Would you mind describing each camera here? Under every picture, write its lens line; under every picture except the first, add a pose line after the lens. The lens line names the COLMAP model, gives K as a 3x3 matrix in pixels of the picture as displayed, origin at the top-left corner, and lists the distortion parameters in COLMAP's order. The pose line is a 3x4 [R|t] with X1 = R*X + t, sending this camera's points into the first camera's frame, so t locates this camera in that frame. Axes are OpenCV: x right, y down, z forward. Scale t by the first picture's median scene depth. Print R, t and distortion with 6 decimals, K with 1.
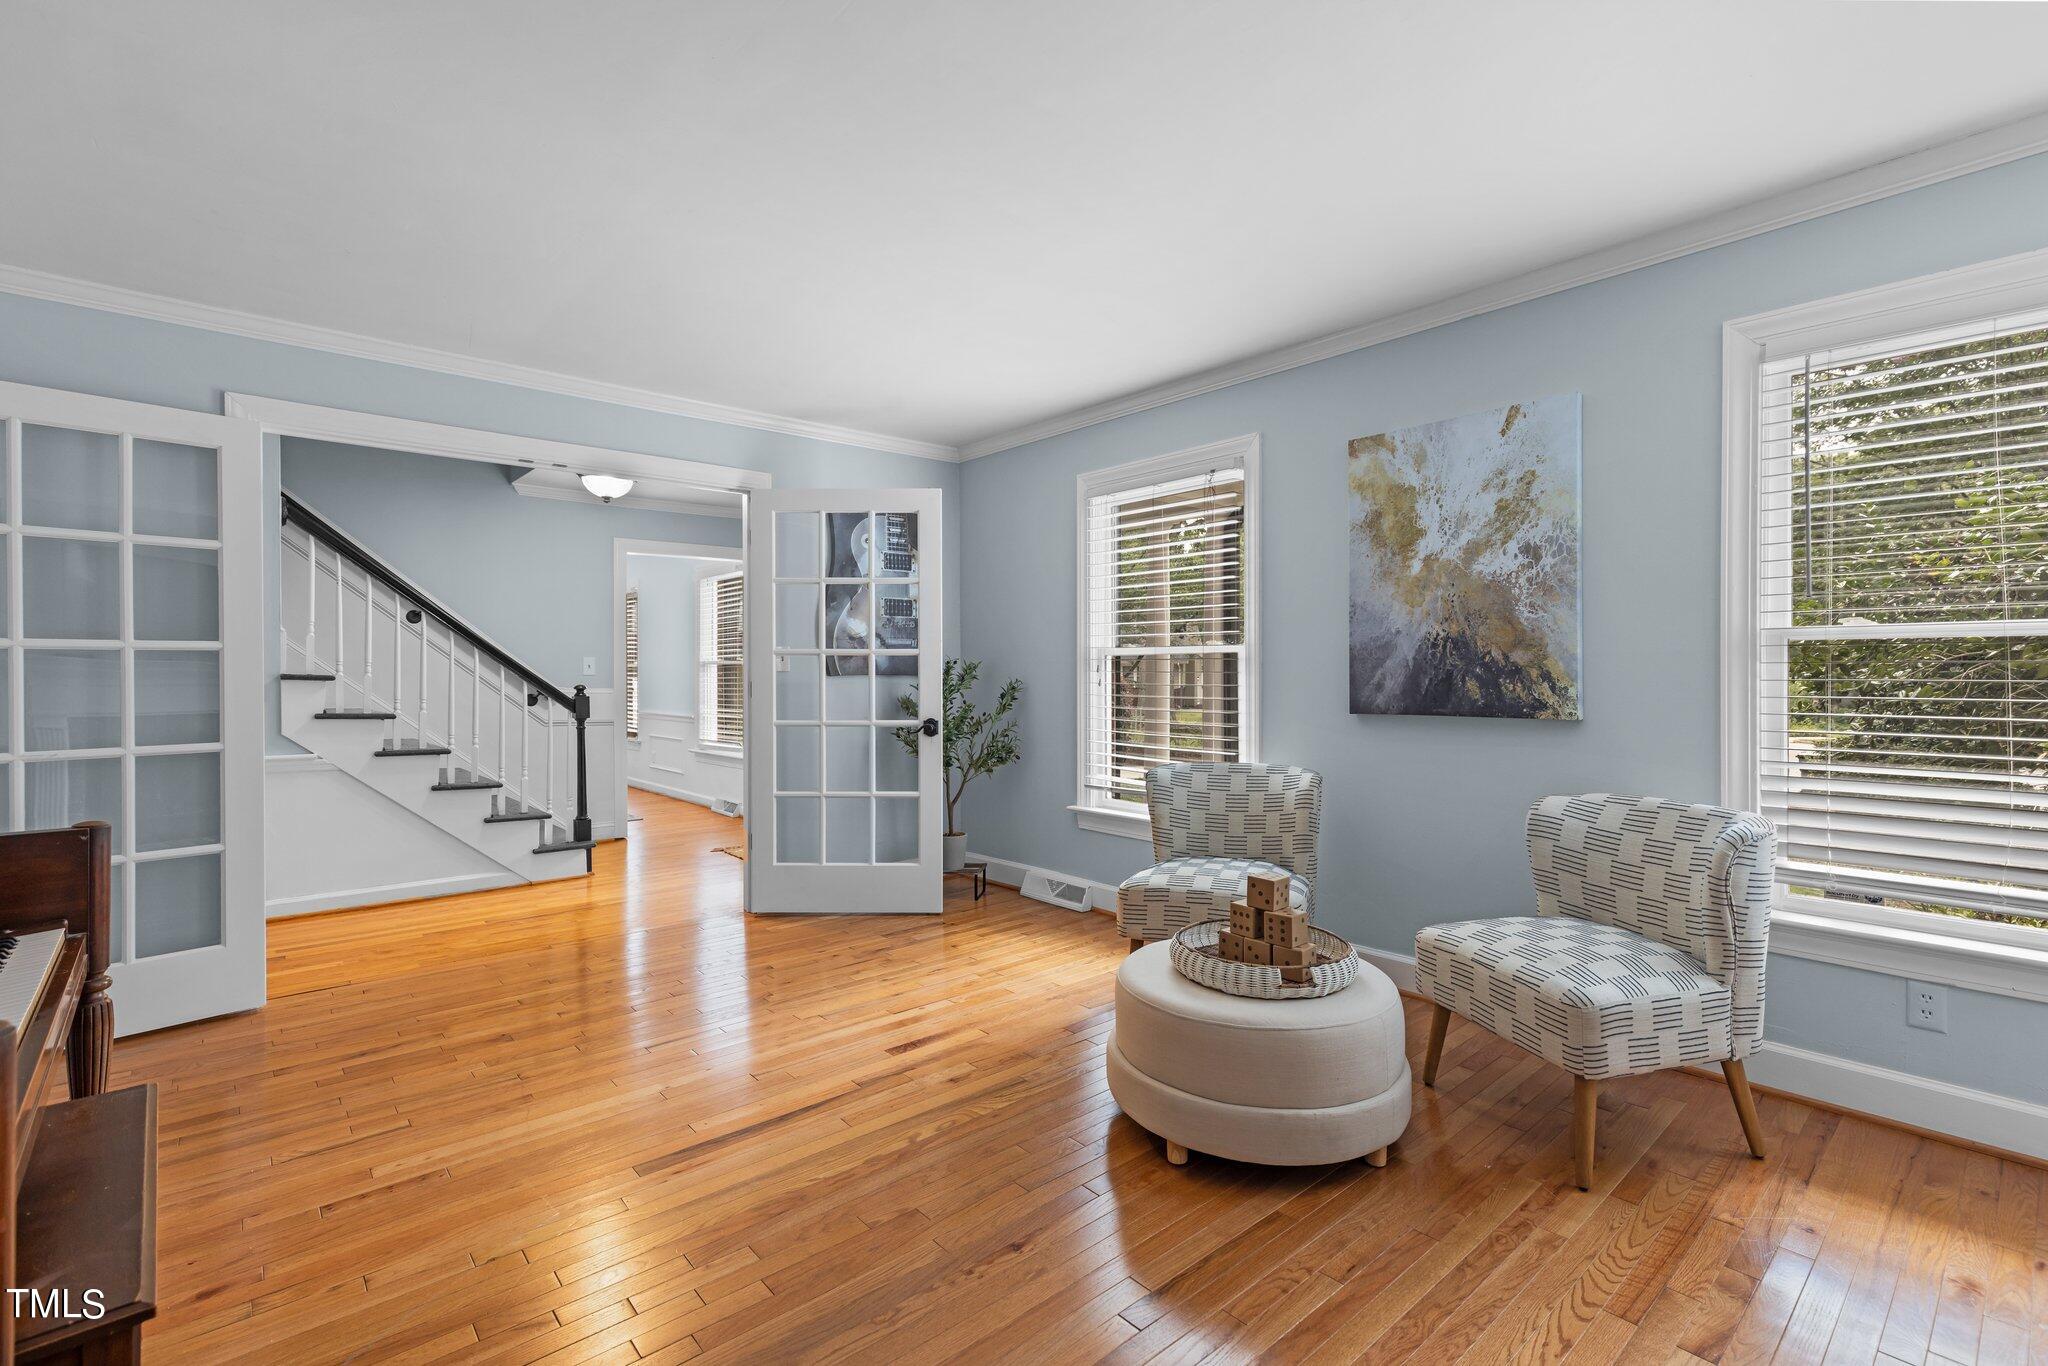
lens RADIAL K [[921.2, 0, 1027.8], [0, 921.2, 674.0], [0, 0, 1]] dist [0.004259, -0.001873]
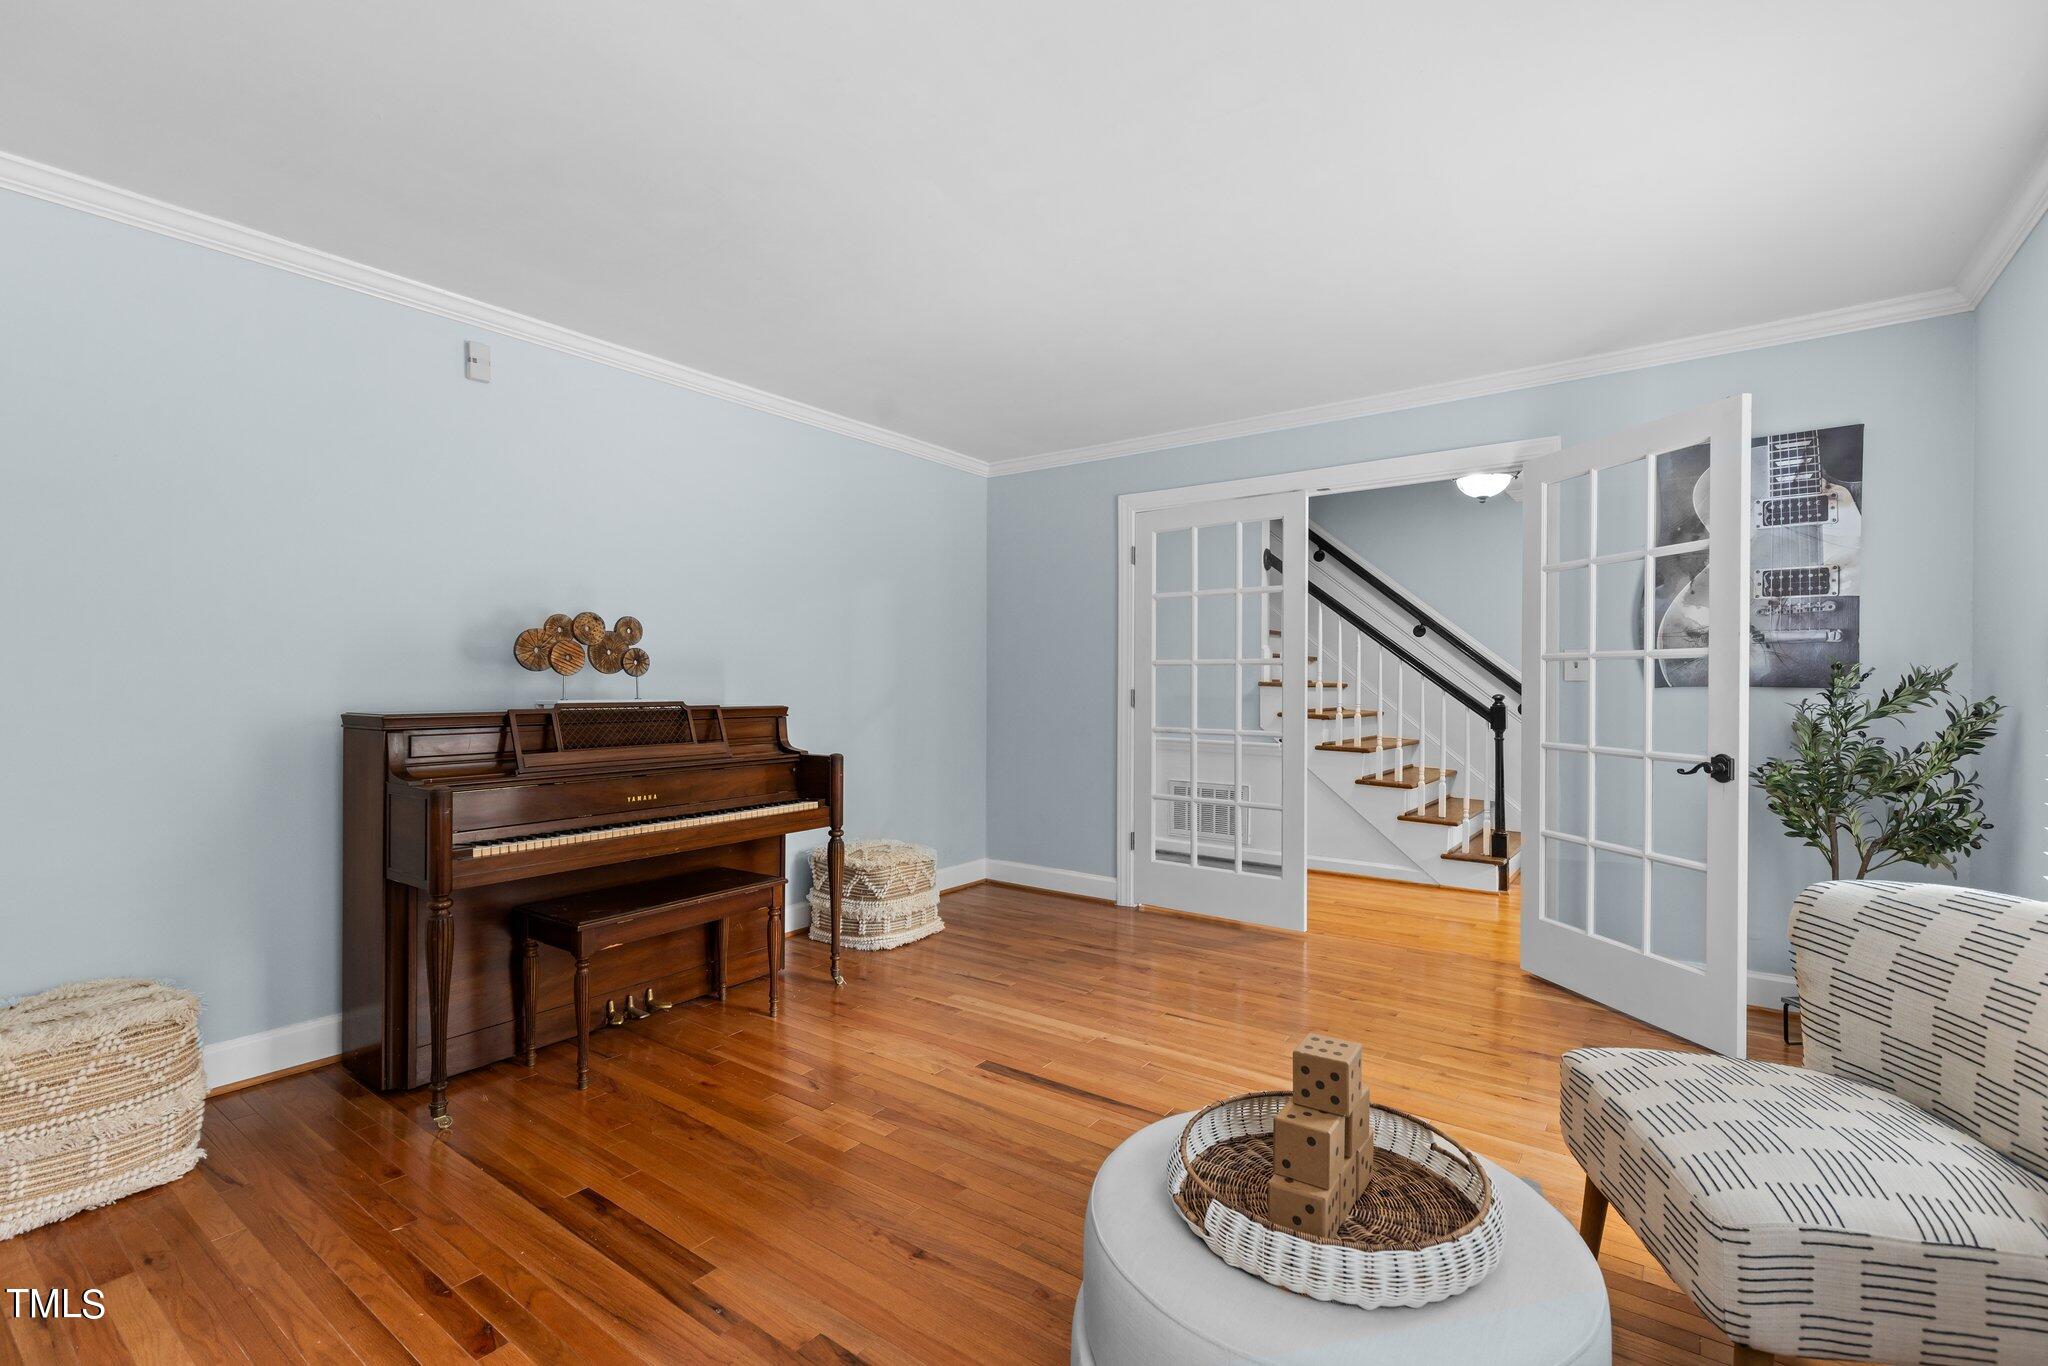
lens RADIAL K [[921.2, 0, 1028.9], [0, 921.2, 685.2], [0, 0, 1]] dist [0.004259, -0.001873]
pose [[0.217491, 0.007923, -0.976030, 0.374707], [-0.004022, 0.999966, 0.007221, -0.002597], [0.976054, 0.002355, 0.217515, 0.339680]]
